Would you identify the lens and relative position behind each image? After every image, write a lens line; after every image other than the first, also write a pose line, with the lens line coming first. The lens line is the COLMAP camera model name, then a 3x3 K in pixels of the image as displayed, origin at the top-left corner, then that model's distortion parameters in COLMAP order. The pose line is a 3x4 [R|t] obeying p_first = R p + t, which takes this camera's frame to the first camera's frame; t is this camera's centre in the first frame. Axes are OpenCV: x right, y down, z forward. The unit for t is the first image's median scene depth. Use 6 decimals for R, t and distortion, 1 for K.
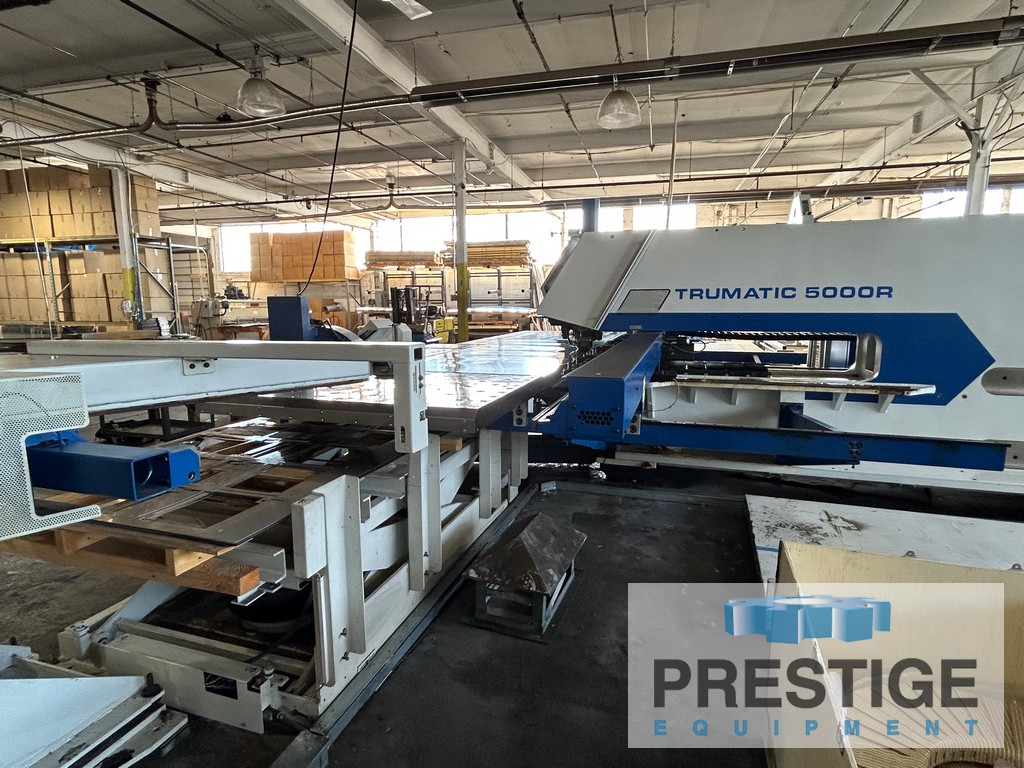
lens RADIAL K [[550.7, 0, 513.0], [0, 550.7, 390.8], [0, 0, 1]] dist [0.001905, -0.000920]
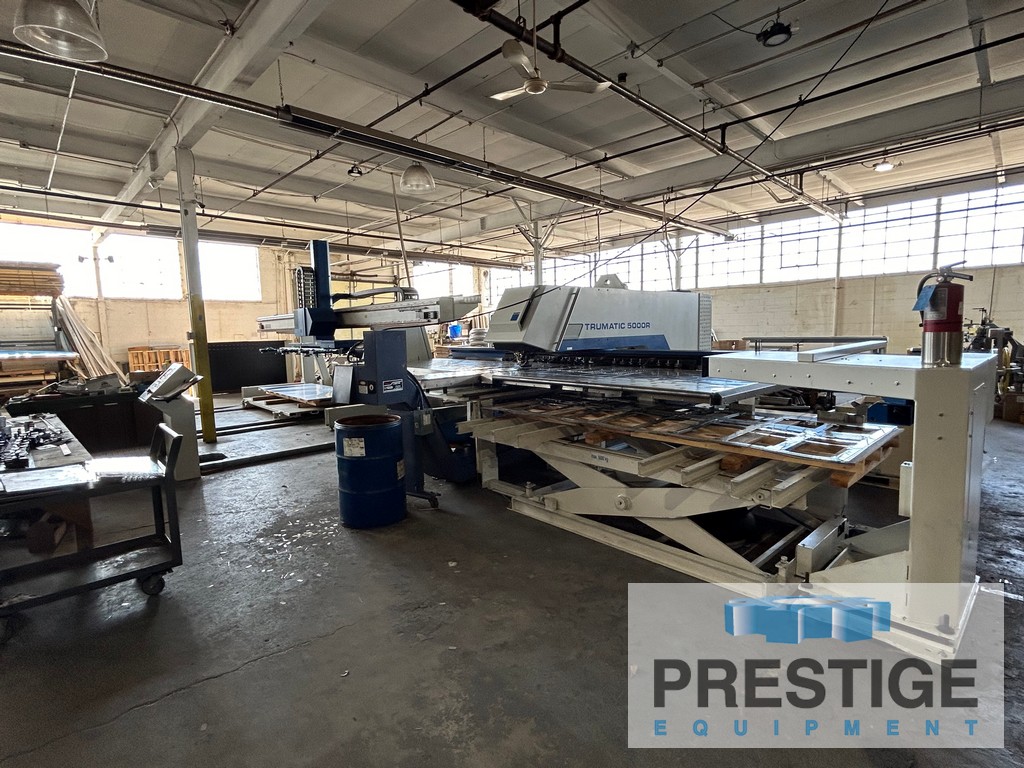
lens RADIAL K [[506.8, 0, 509.1], [0, 506.8, 384.6], [0, 0, 1]] dist [-0.003397, 0.004529]
pose [[0.492713, -0.104240, 0.863926, -0.914184], [0.163046, 0.986275, 0.026015, -0.073459], [-0.854781, 0.128042, 0.502946, 0.400853]]
